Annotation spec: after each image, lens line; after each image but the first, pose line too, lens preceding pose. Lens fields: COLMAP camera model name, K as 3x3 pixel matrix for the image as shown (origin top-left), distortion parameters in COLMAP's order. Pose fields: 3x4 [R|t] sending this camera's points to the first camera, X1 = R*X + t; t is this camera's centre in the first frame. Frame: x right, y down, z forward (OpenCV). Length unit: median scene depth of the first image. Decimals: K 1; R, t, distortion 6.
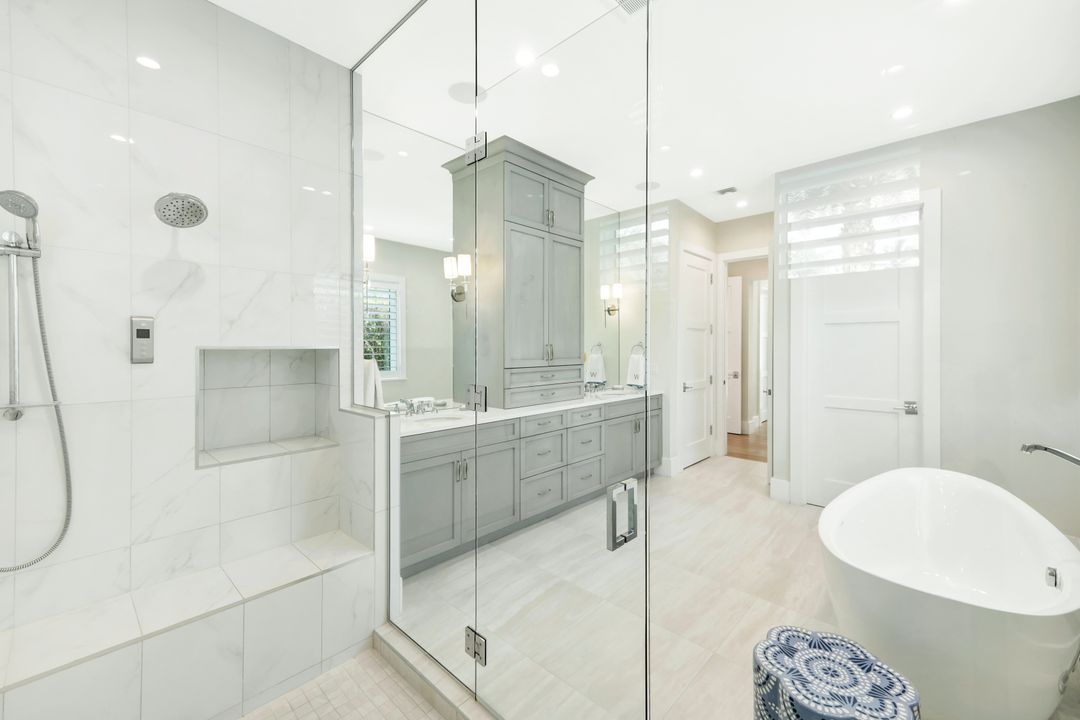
lens RADIAL K [[443.7, 0, 540.5], [0, 443.7, 350.4], [0, 0, 1]] dist [-0.000318, -0.000066]
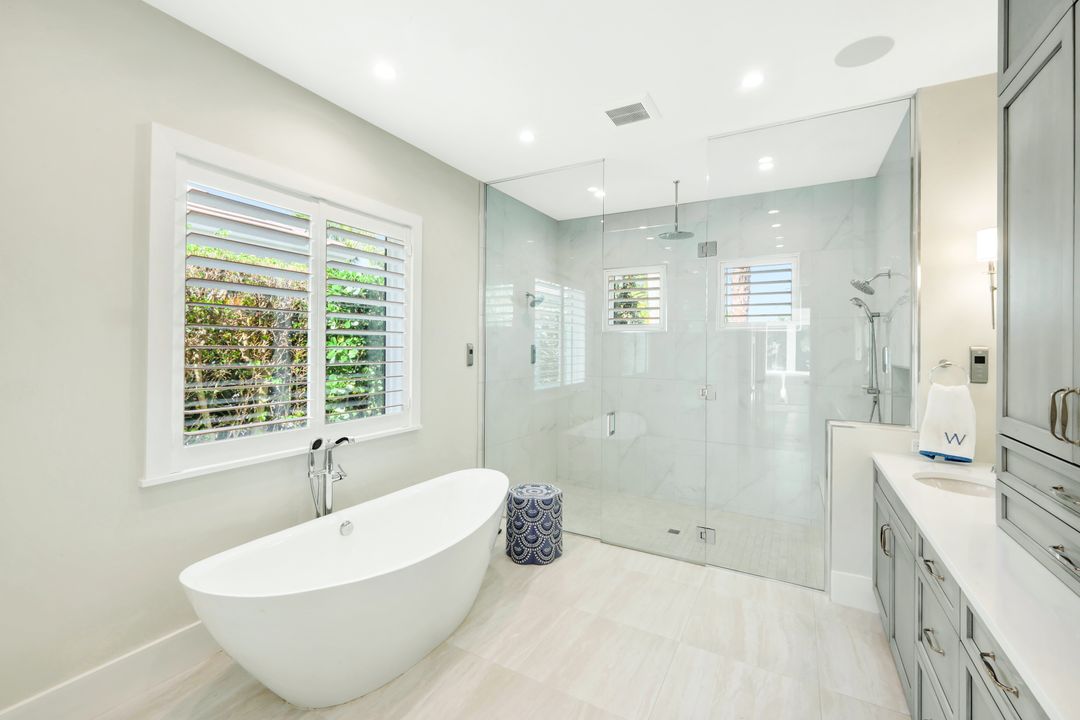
lens RADIAL K [[443.7, 0, 540.5], [0, 443.7, 350.4], [0, 0, 1]] dist [-0.000318, -0.000066]
pose [[-0.974015, -0.009111, -0.226299, 0.680540], [-0.009134, 0.999958, -0.000946, -0.050844], [0.226298, 0.001145, -0.974058, 1.940029]]
